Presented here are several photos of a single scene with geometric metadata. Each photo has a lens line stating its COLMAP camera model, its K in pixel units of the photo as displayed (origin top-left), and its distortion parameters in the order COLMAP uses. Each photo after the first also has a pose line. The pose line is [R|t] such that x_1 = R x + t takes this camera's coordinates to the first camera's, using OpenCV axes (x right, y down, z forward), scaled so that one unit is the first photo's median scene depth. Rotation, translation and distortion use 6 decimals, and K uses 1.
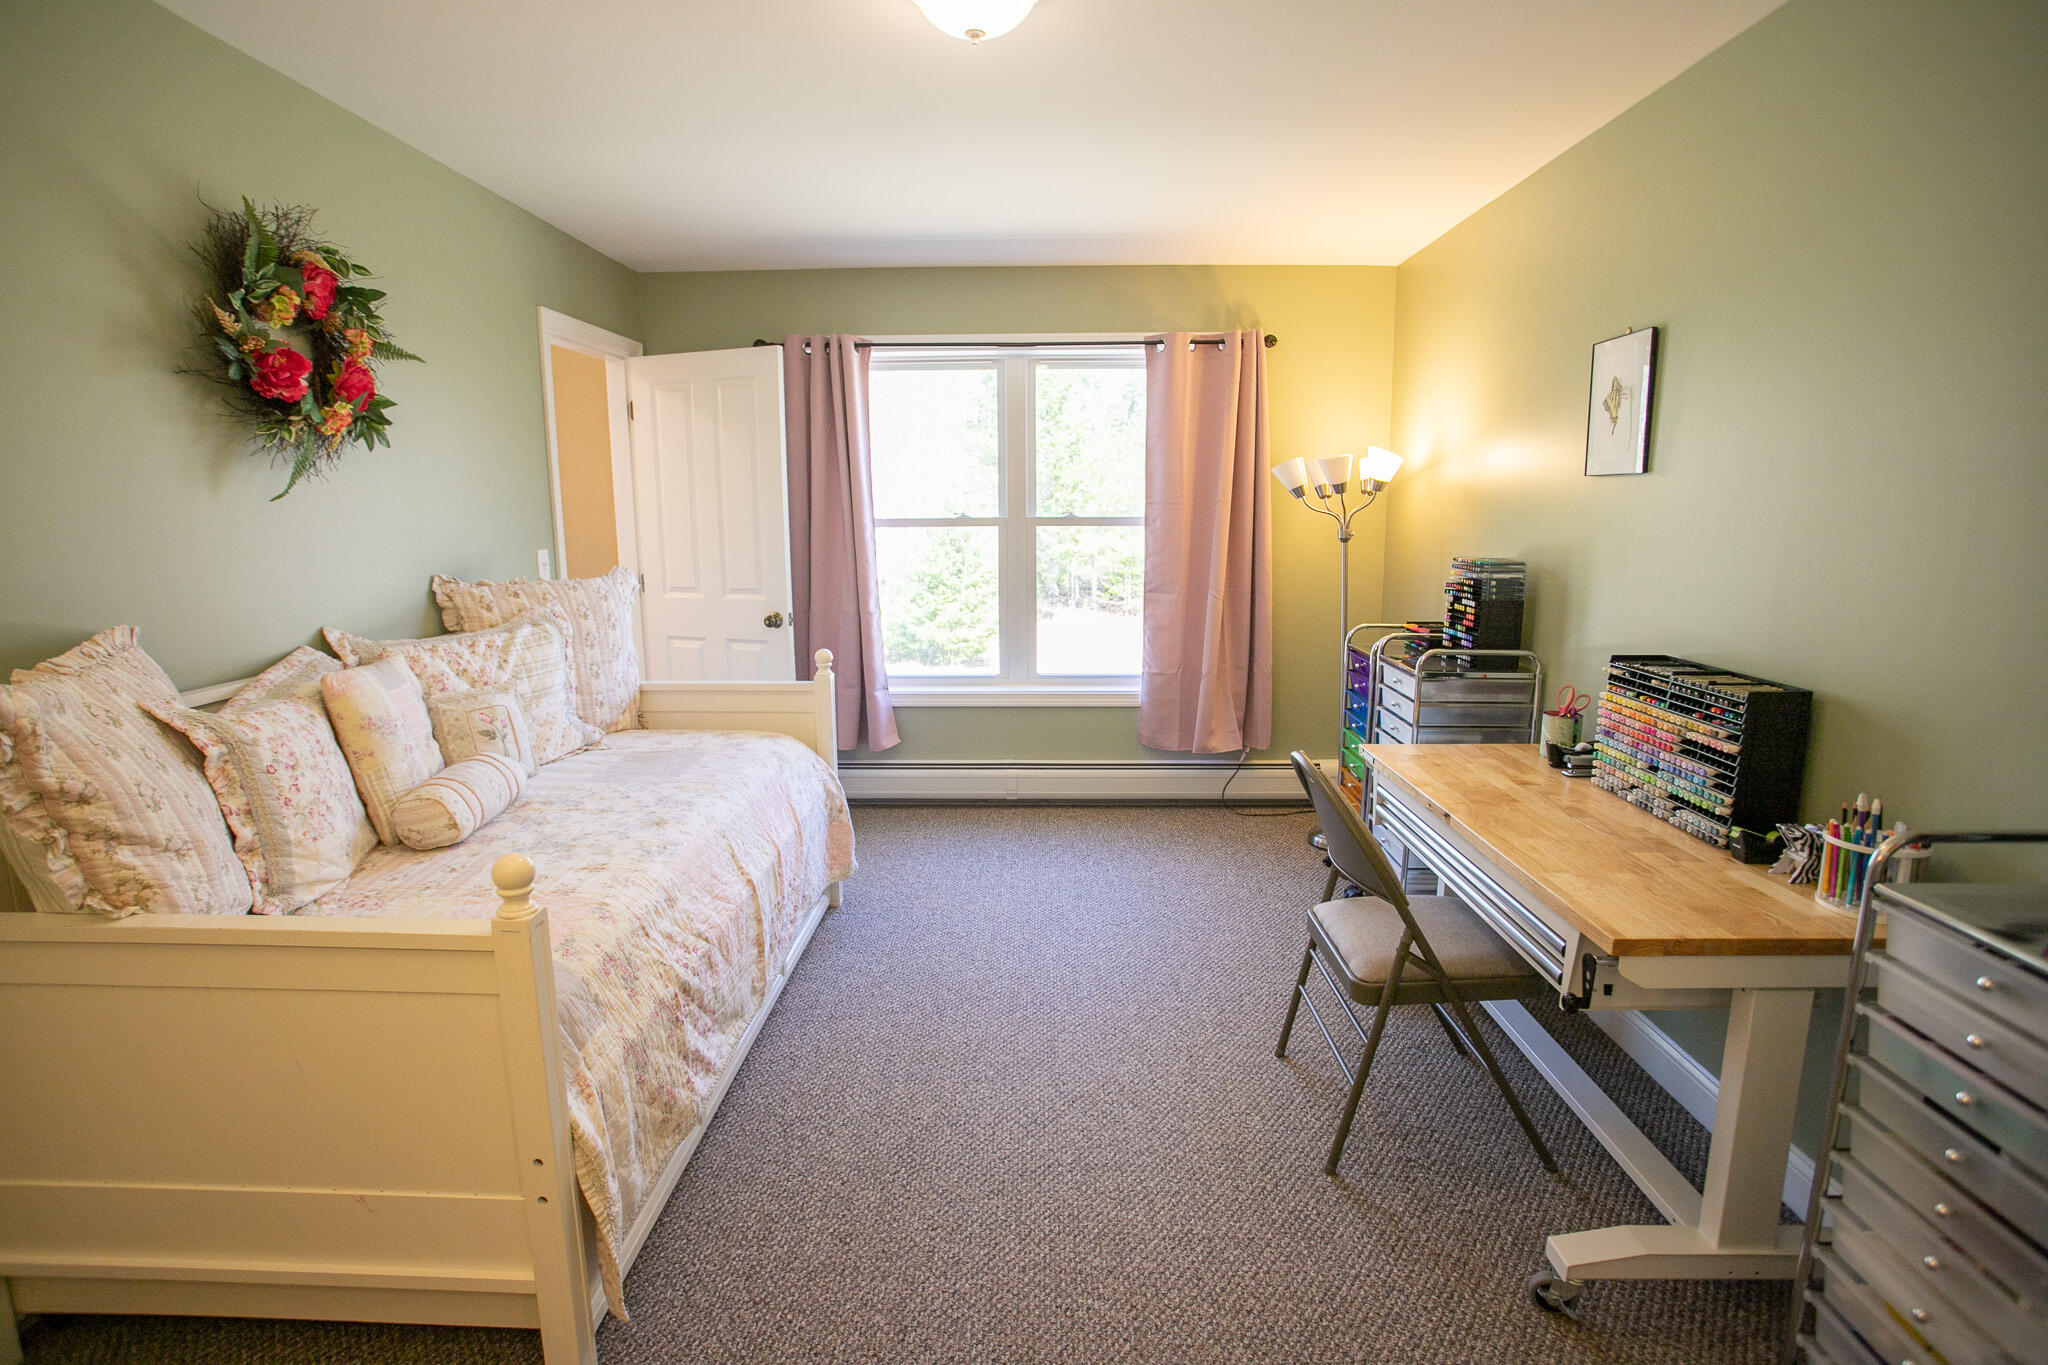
lens RADIAL K [[993.6, 0, 1019.7], [0, 993.6, 677.0], [0, 0, 1]] dist [-0.057641, 0.021890]
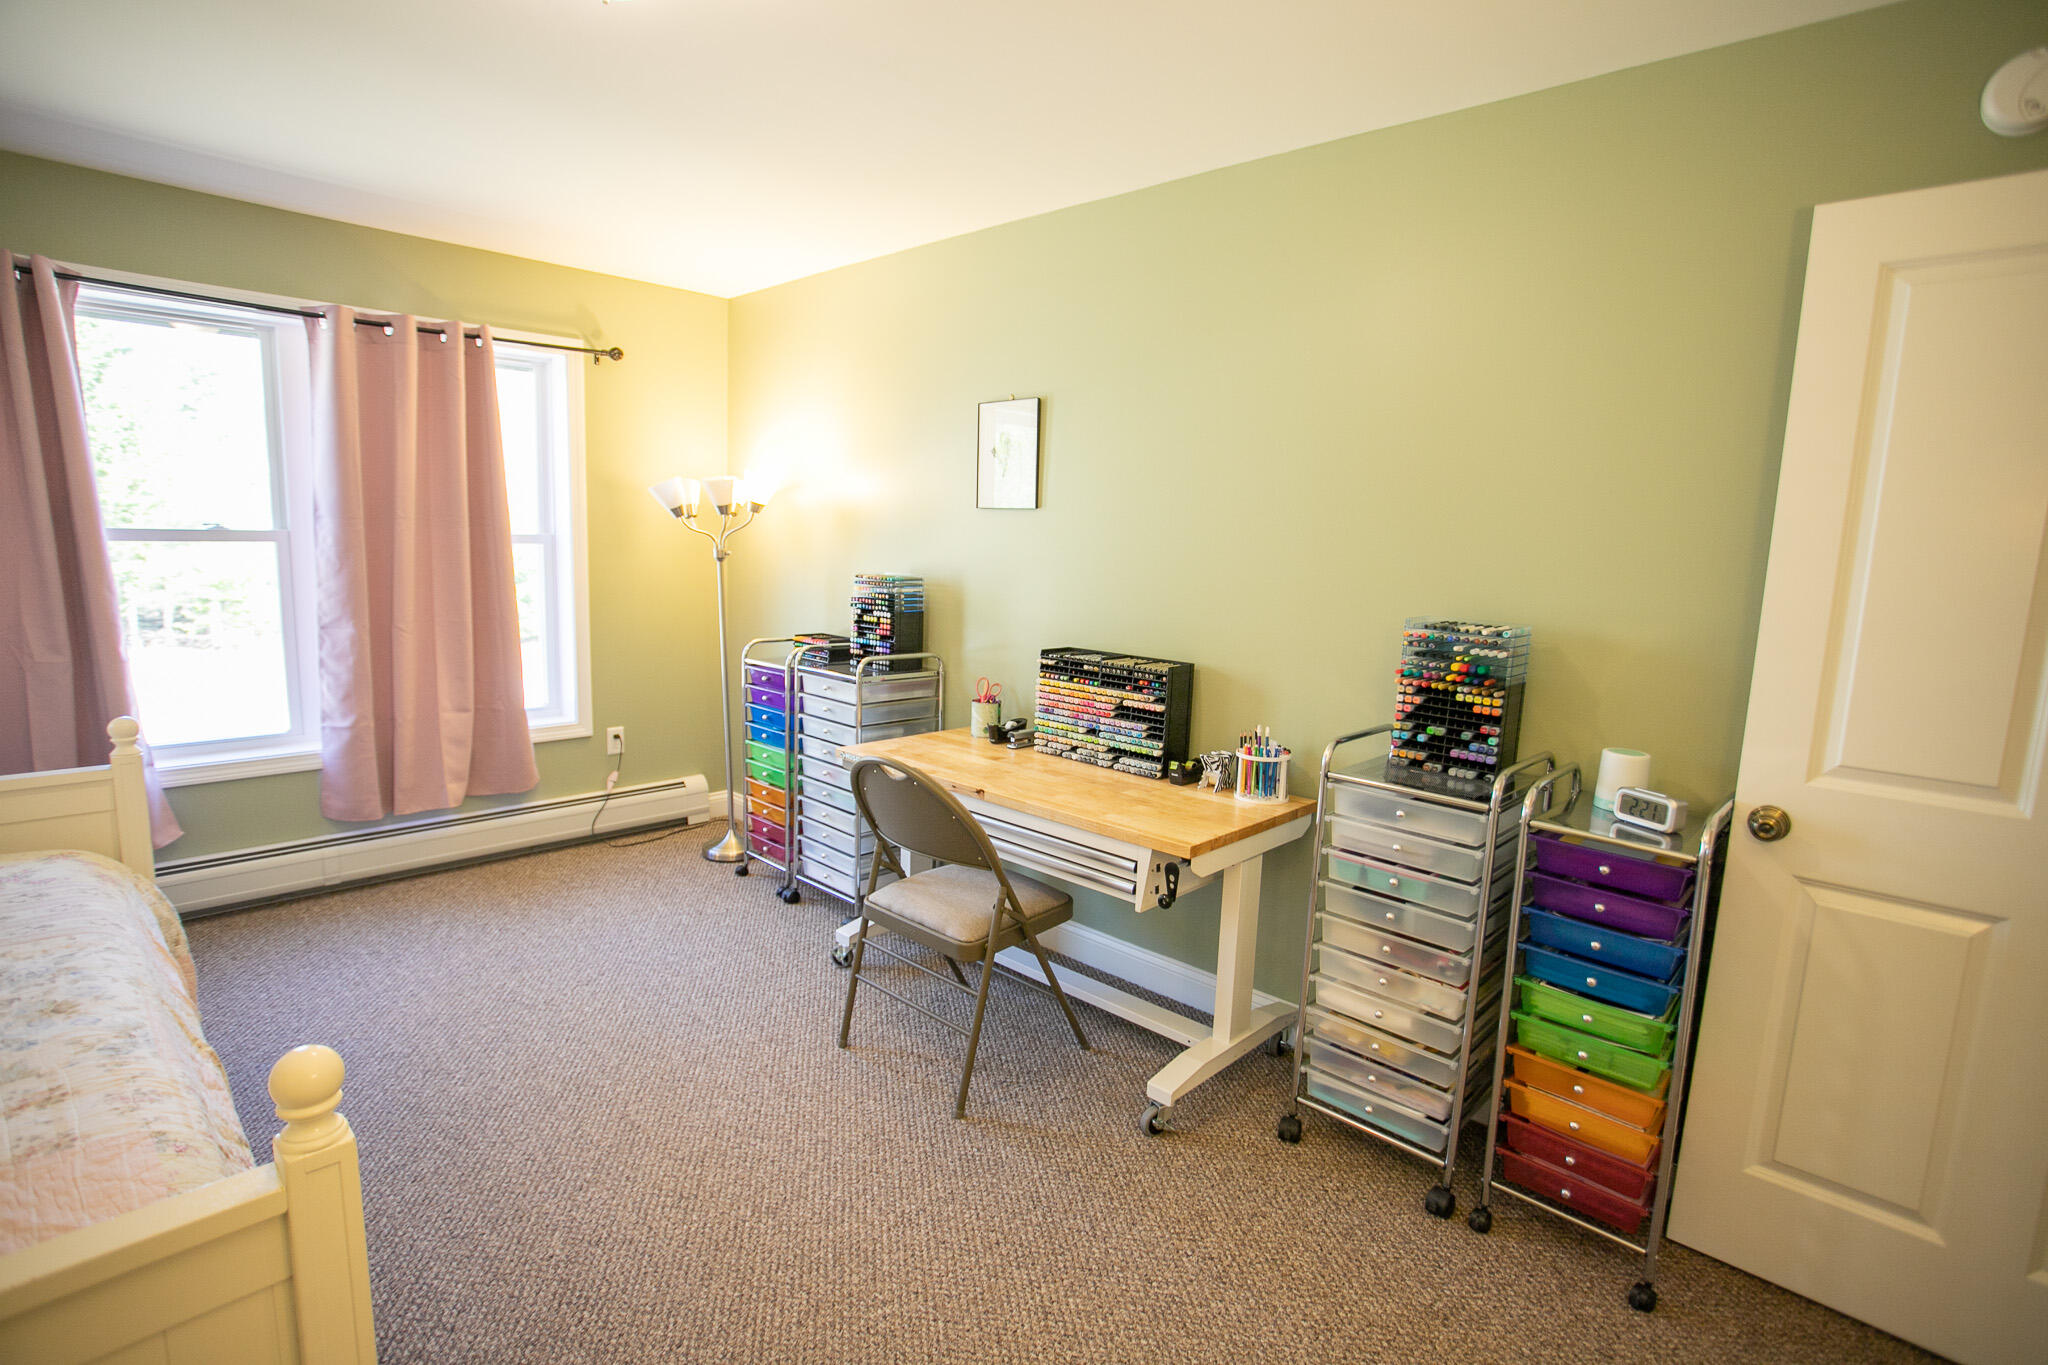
lens RADIAL K [[993.6, 0, 1032.5], [0, 993.6, 676.3], [0, 0, 1]] dist [-0.057641, 0.021890]
pose [[0.678610, -0.080461, 0.730079, -0.373801], [0.092308, 0.995443, 0.023906, -0.020481], [-0.728676, 0.051170, 0.682945, 0.115486]]
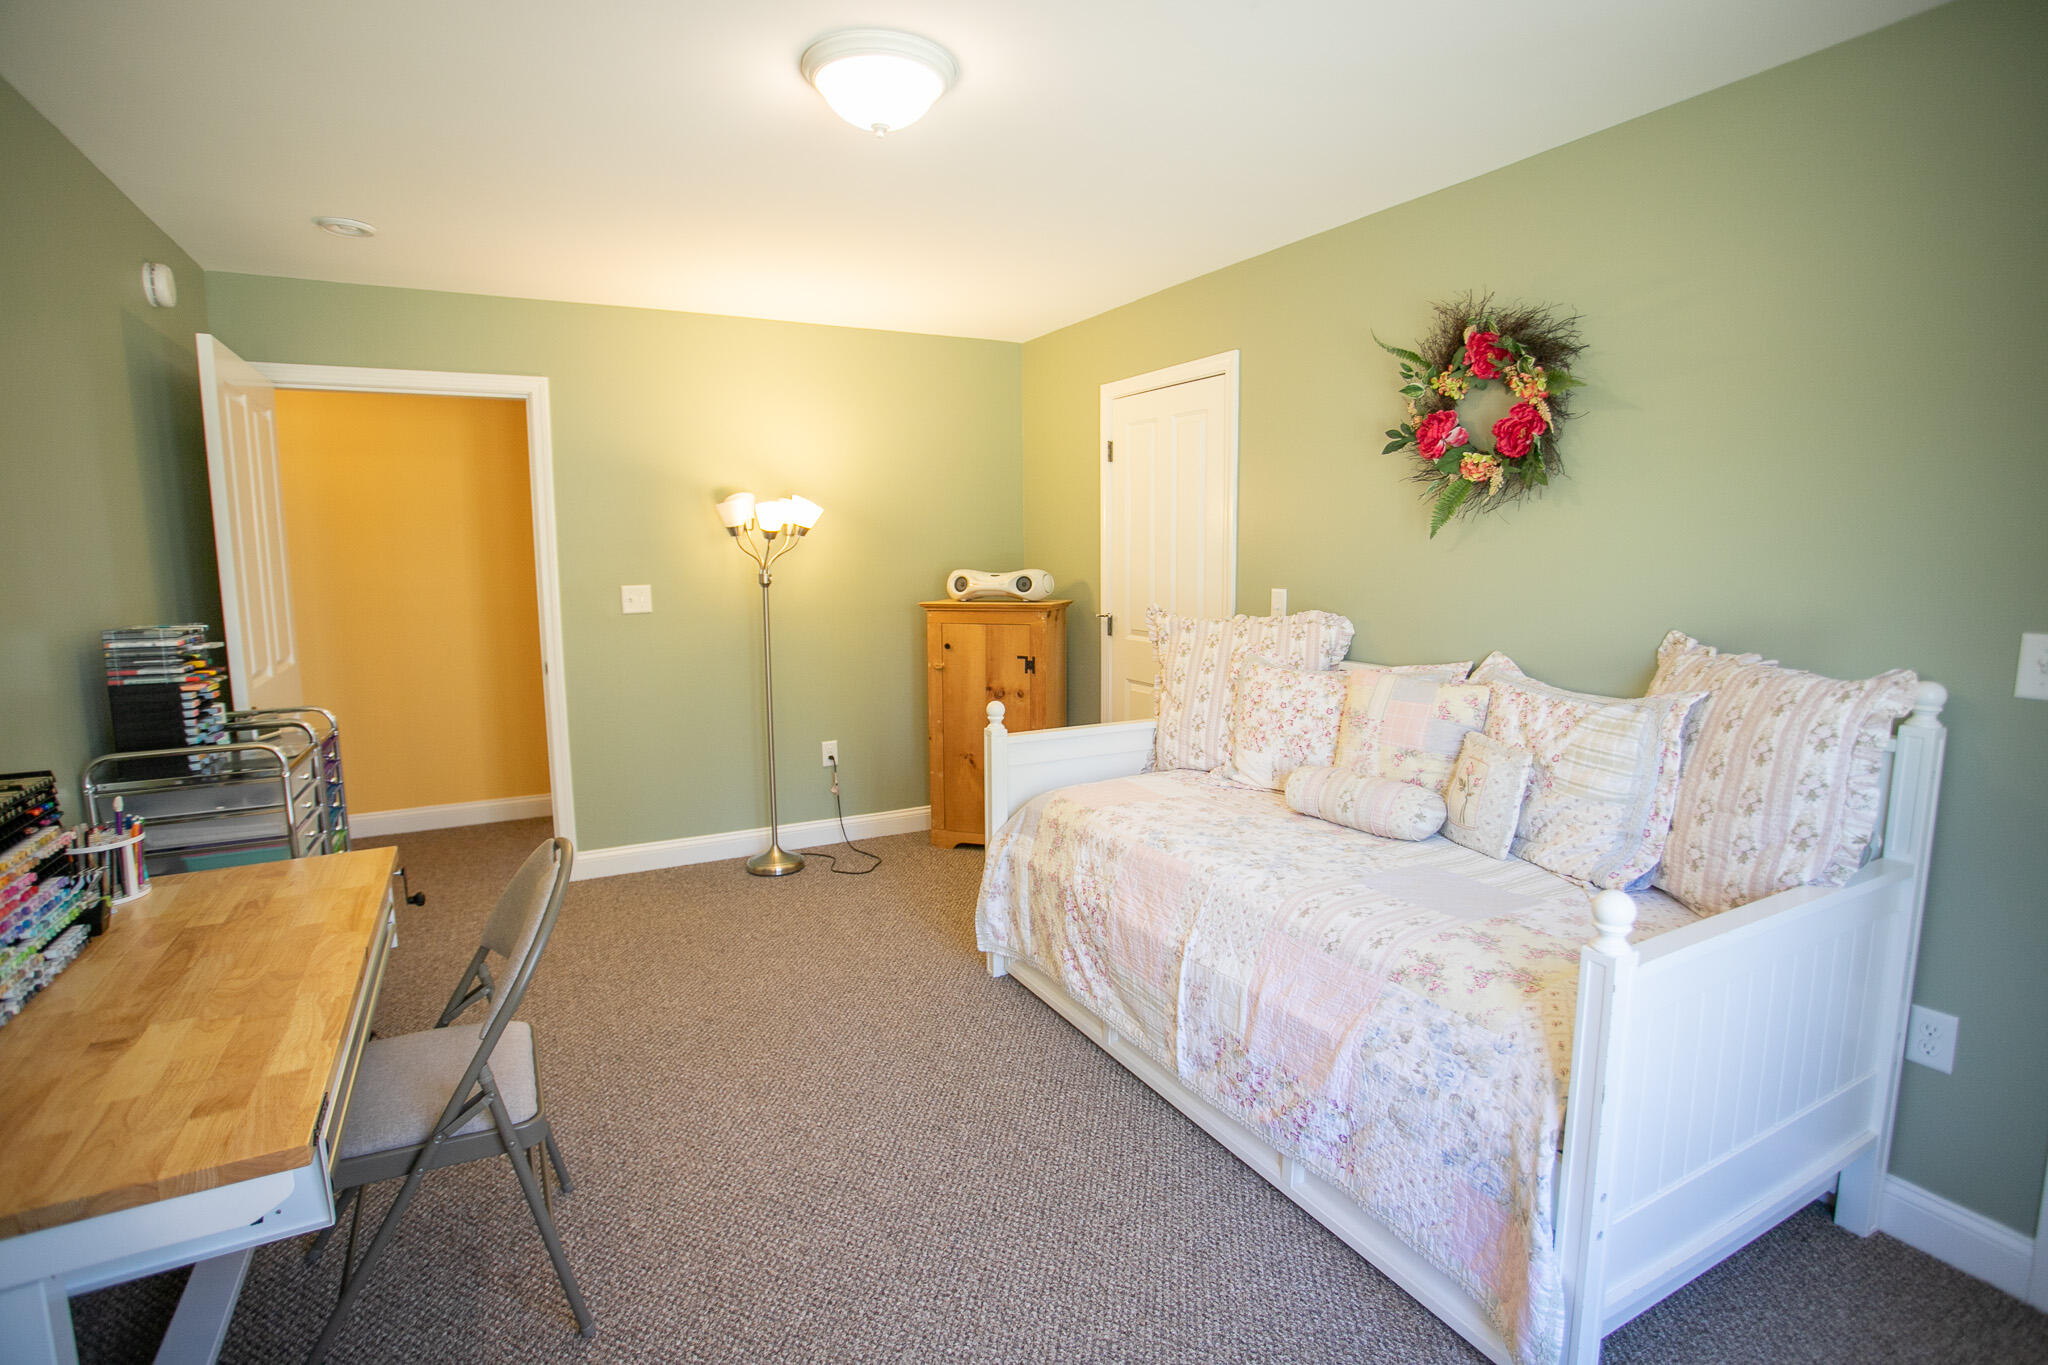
lens RADIAL K [[993.6, 0, 1019.9], [0, 993.6, 677.8], [0, 0, 1]] dist [-0.057641, 0.021890]
pose [[-0.867228, 0.078240, -0.491726, 0.337823], [-0.075695, 0.955381, 0.285512, -0.324446], [0.492124, 0.284825, -0.822611, 1.790801]]
